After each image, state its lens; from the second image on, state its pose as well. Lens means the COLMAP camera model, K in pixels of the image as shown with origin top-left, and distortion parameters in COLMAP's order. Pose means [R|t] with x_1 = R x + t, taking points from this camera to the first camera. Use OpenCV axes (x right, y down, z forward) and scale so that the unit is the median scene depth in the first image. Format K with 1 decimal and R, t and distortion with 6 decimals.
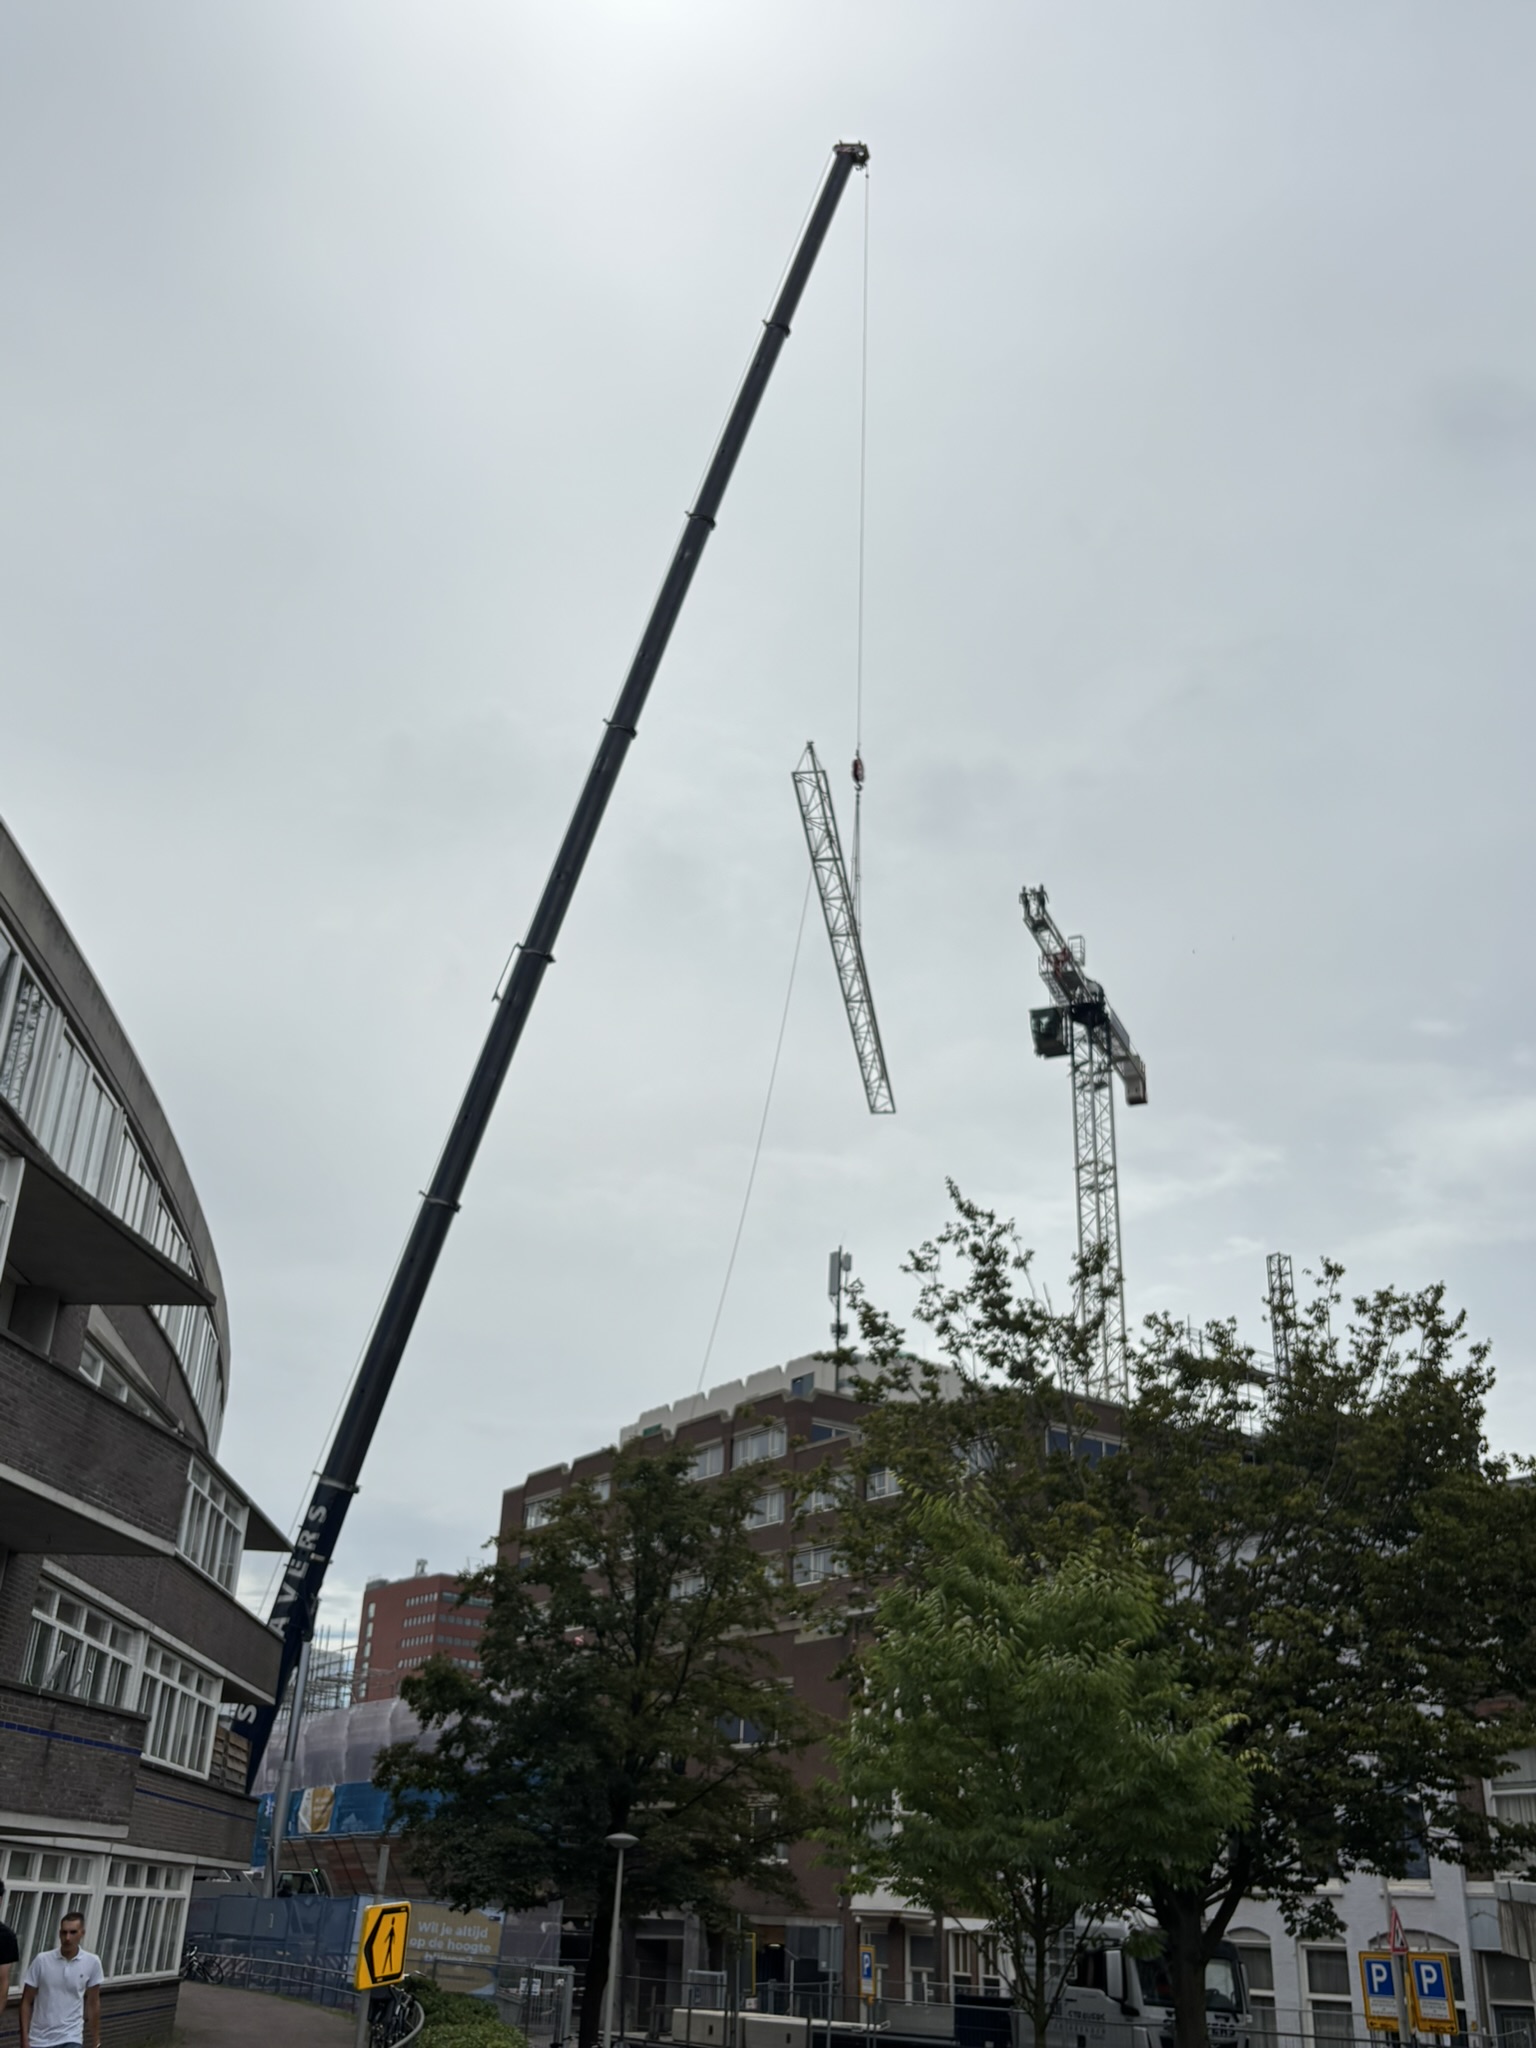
lens RADIAL K [[1886.6, 0, 724.3], [0, 1886.6, 1021.6], [0, 0, 1]] dist [0.087005, 0.001360]
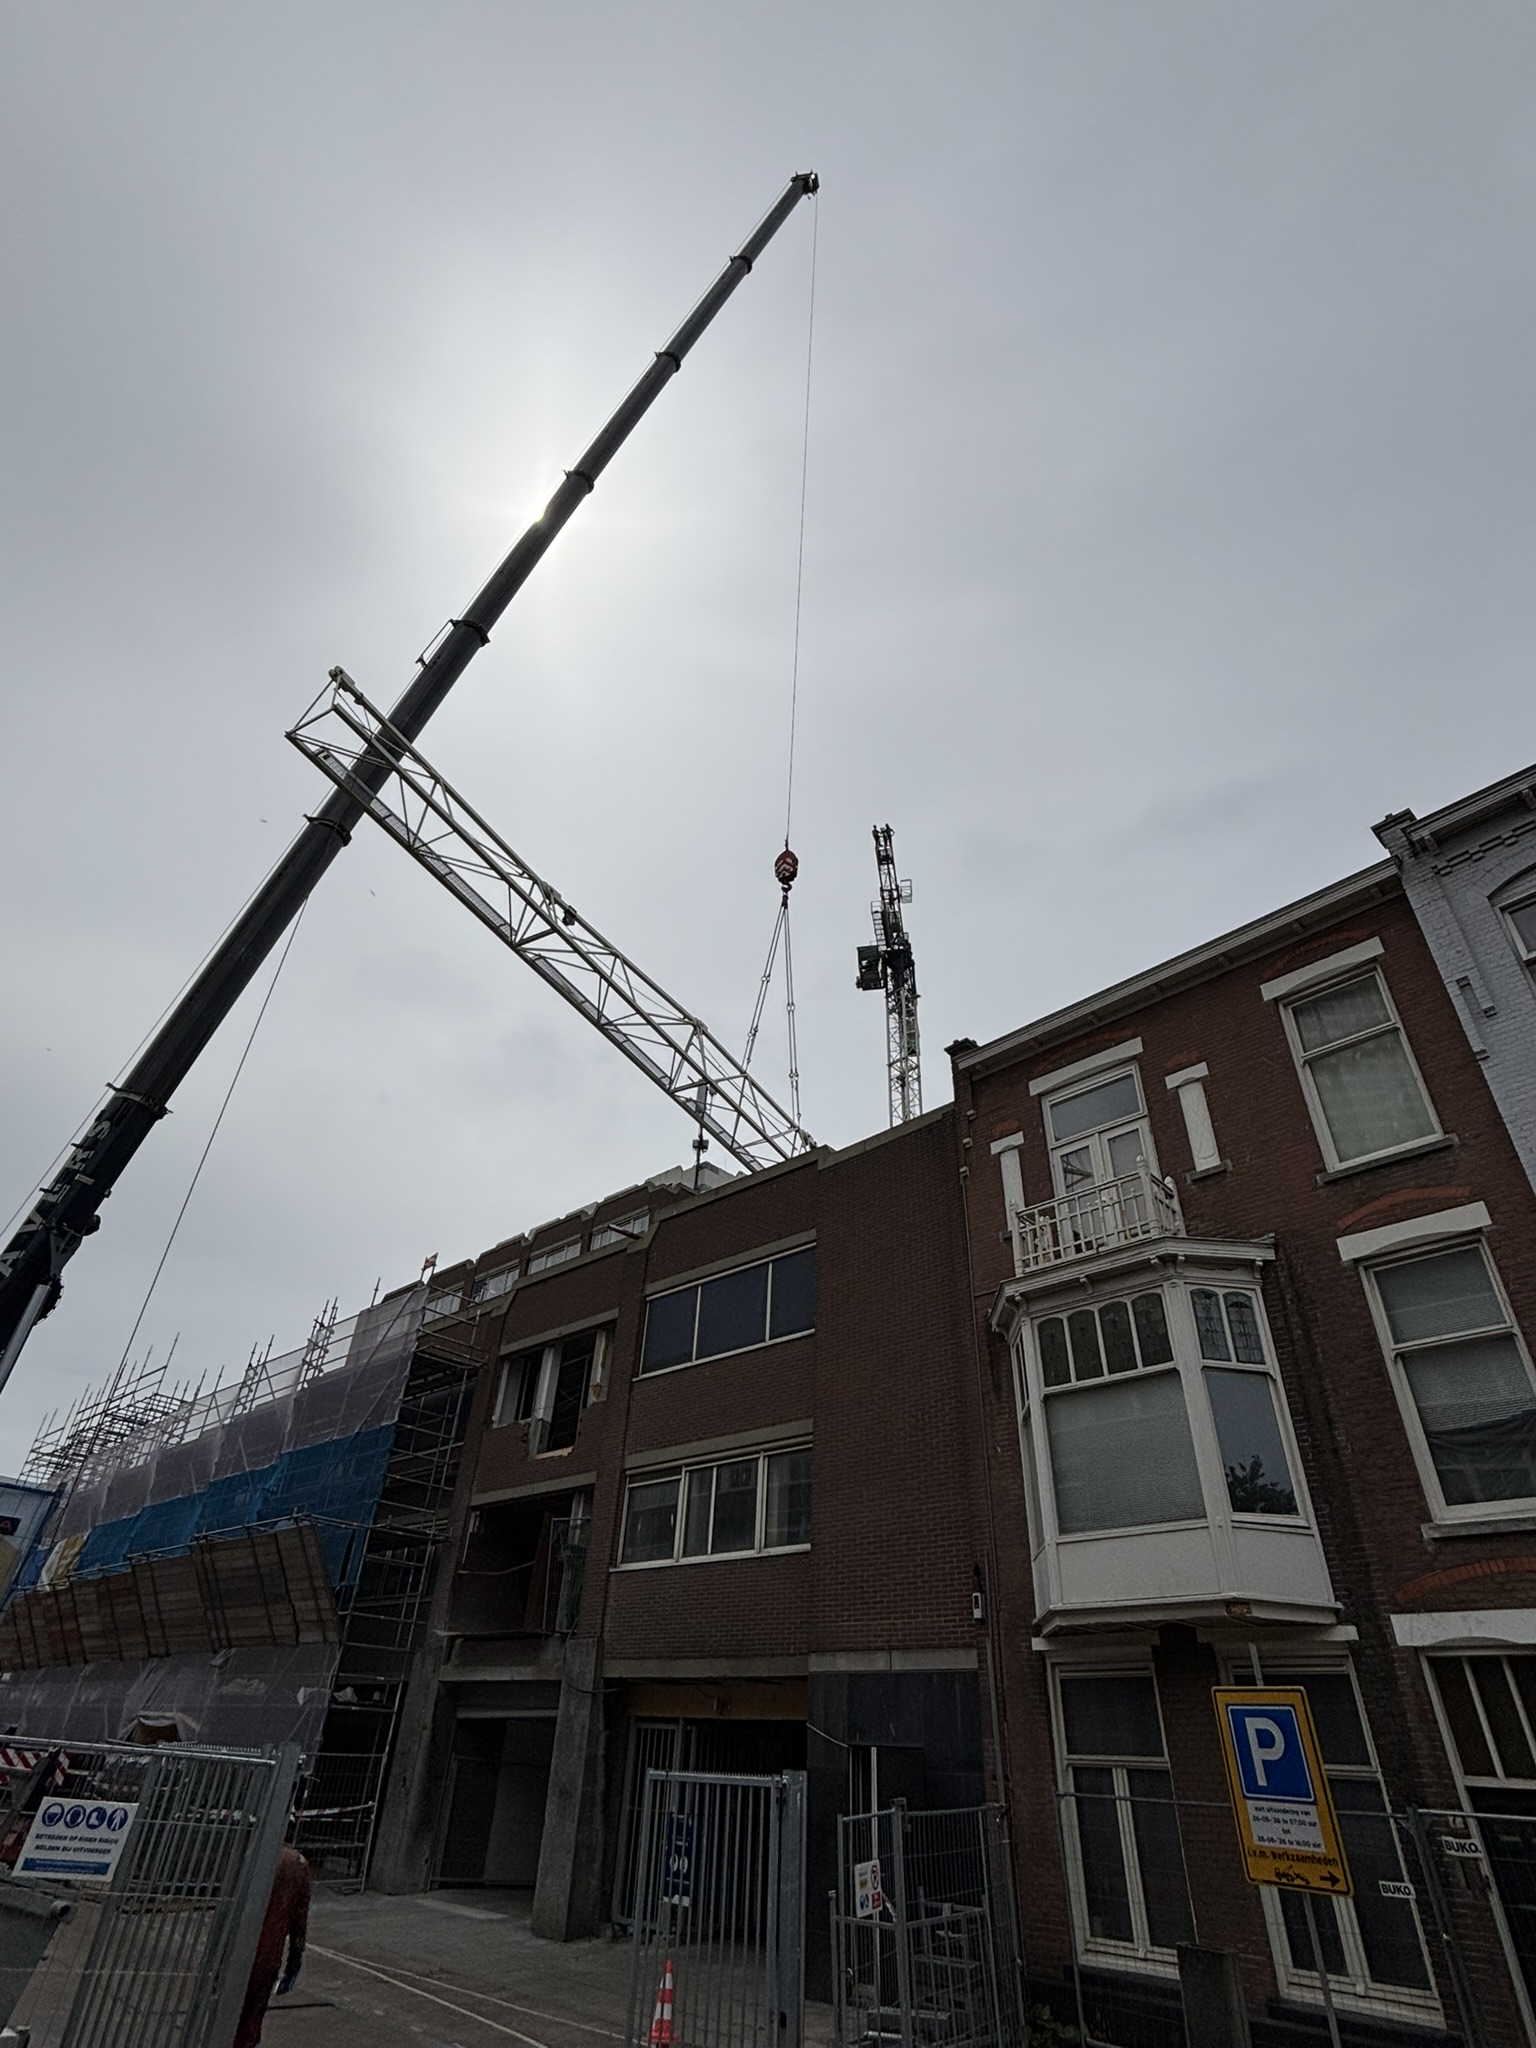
lens RADIAL K [[1025.6, 0, 768.0], [0, 1025.6, 1024.0], [0, 0, 1]] dist [0.001199, 0.000550]
pose [[0.971333, 0.135800, 0.195118, -0.026556], [-0.100805, 0.978619, -0.179284, 0.189798], [-0.215293, 0.154475, 0.964254, 0.386299]]
